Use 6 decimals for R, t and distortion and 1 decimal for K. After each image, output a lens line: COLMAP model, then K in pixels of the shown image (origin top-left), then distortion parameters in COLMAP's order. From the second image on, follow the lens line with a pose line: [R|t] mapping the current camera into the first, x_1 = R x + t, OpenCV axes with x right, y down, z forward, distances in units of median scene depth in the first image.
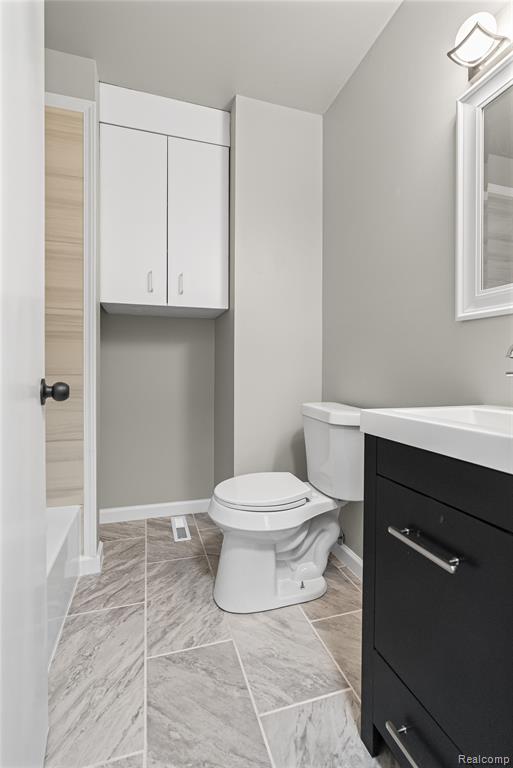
lens RADIAL K [[353.5, 0, 257.1], [0, 353.5, 372.5], [0, 0, 1]] dist [-0.012287, 0.005085]
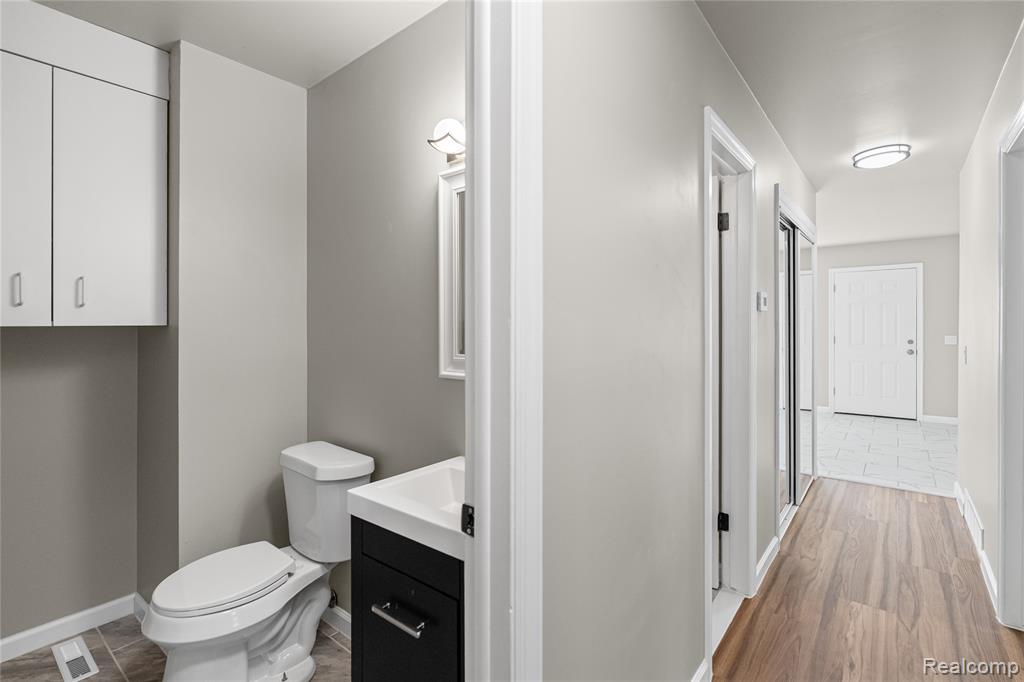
lens RADIAL K [[471.3, 0, 515.3], [0, 471.3, 327.7], [0, 0, 1]] dist [-0.012287, 0.005085]
pose [[0.828448, -0.002973, 0.560058, -0.034587], [0.011348, 0.999870, -0.011479, -0.191089], [-0.559951, 0.015865, 0.828374, -0.223490]]
